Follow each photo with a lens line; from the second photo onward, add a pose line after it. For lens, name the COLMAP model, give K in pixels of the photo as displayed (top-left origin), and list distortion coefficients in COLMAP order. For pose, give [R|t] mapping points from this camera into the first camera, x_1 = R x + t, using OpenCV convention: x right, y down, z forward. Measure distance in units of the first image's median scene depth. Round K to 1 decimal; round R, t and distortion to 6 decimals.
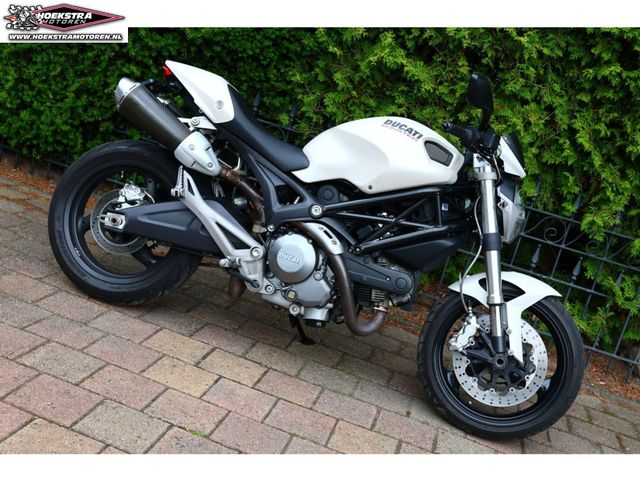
lens RADIAL K [[797.1, 0, 321.3], [0, 797.1, 241.9], [0, 0, 1]] dist [-0.001598, 0.000000]
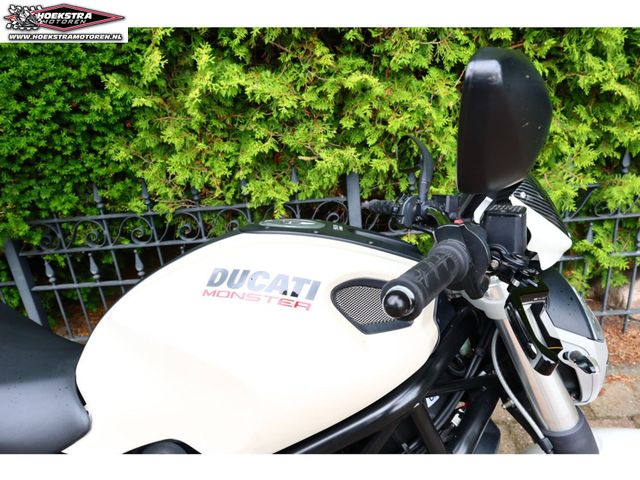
lens RADIAL K [[445.8, 0, 320.9], [0, 445.8, 240.7], [0, 0, 1]] dist [0.004907, -0.001744]
pose [[0.918028, -0.393039, 0.052391, 0.118698], [0.381299, 0.911310, 0.155320, -0.172811], [-0.108791, -0.122612, 0.986474, 0.767403]]
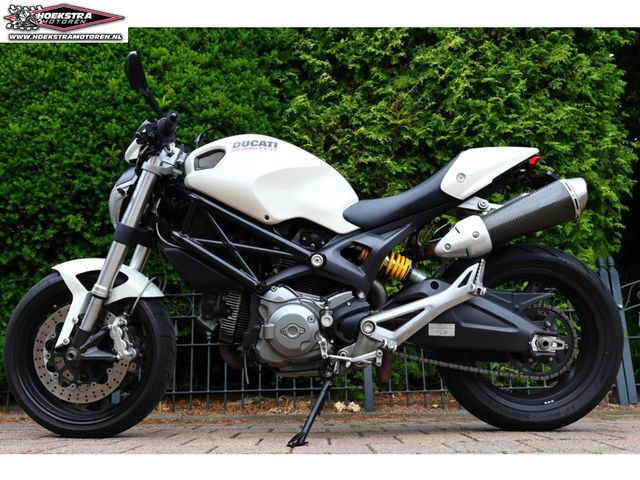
lens RADIAL K [[572.5, 0, 317.6], [0, 572.5, 242.1], [0, 0, 1]] dist [-0.004386, -0.009429]
pose [[0.933555, -0.229505, 0.275324, -0.186238], [0.326056, 0.862791, -0.386367, 0.239152], [-0.148874, 0.450465, 0.880294, 0.274908]]
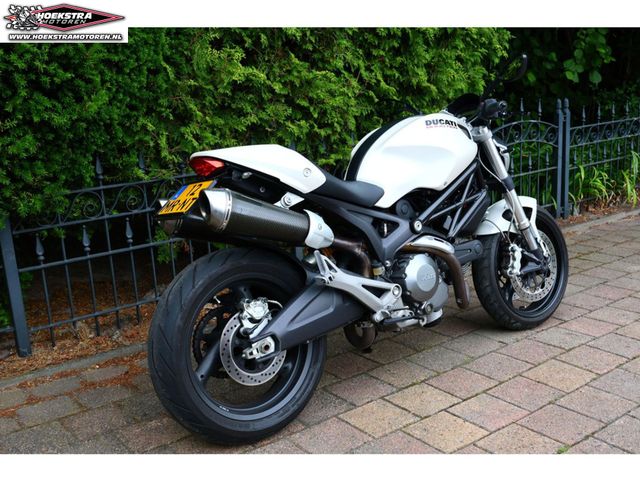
lens RADIAL K [[687.9, 0, 318.1], [0, 687.9, 243.5], [0, 0, 1]] dist [-0.002230, 0.000000]
pose [[0.604823, -0.468645, 0.643864, -0.657601], [0.393504, 0.878783, 0.269990, -0.305548], [-0.692347, 0.090066, 0.715922, 0.436543]]
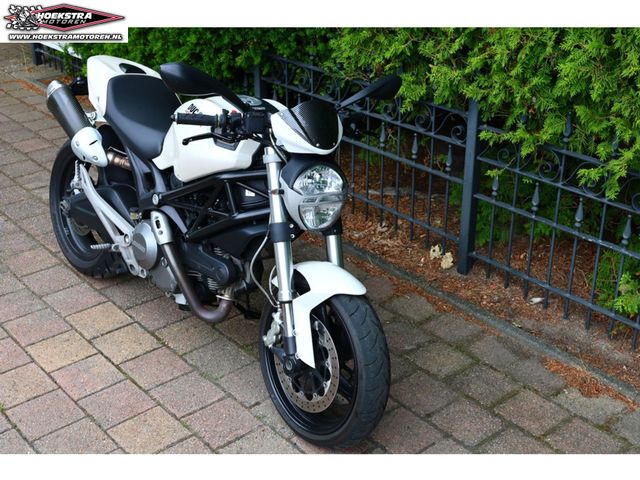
lens RADIAL K [[866.8, 0, 320.5], [0, 866.8, 239.5], [0, 0, 1]] dist [0.005763, 0.000000]
pose [[0.775095, 0.009753, -0.631769, 0.831826], [0.074546, 0.991486, 0.106763, -0.088762], [0.627432, -0.129847, 0.767769, 0.270649]]
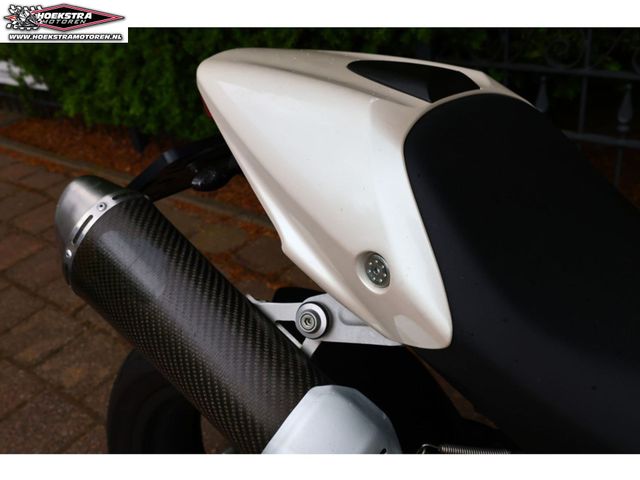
lens RADIAL K [[635.8, 0, 320.0], [0, 635.8, 237.4], [0, 0, 1]] dist [-0.007160, 0.000000]
pose [[0.842201, -0.111779, -0.527450, -0.058021], [0.256169, 0.943760, 0.209032, -0.217641], [0.474421, -0.311163, 0.823470, 0.861293]]
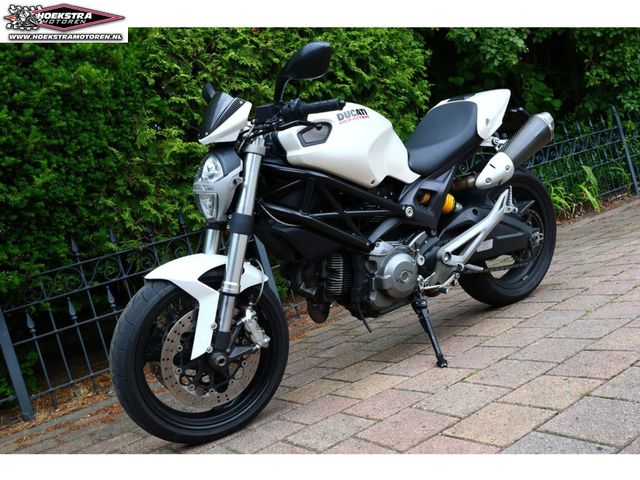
lens RADIAL K [[604.9, 0, 316.6], [0, 604.9, 242.6], [0, 0, 1]] dist [0.009334, 0.000000]
pose [[0.571370, -0.466839, 0.674980, -0.608955], [0.587676, 0.806826, 0.060561, -0.066041], [-0.572864, 0.362067, 0.735347, 0.360021]]
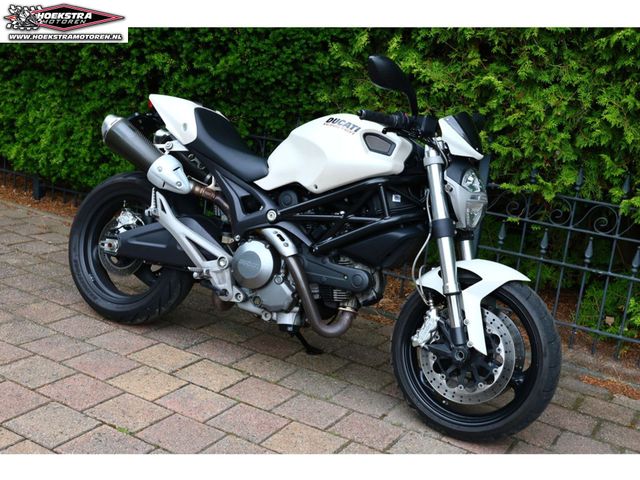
lens RADIAL K [[797.1, 0, 318.6], [0, 797.1, 241.3], [0, 0, 1]] dist [-0.001598, 0.000000]
pose [[0.949398, -0.094768, -0.299436, 0.343175], [0.075729, 0.994335, -0.074588, 0.071775], [0.304808, 0.048137, 0.951197, 0.051099]]
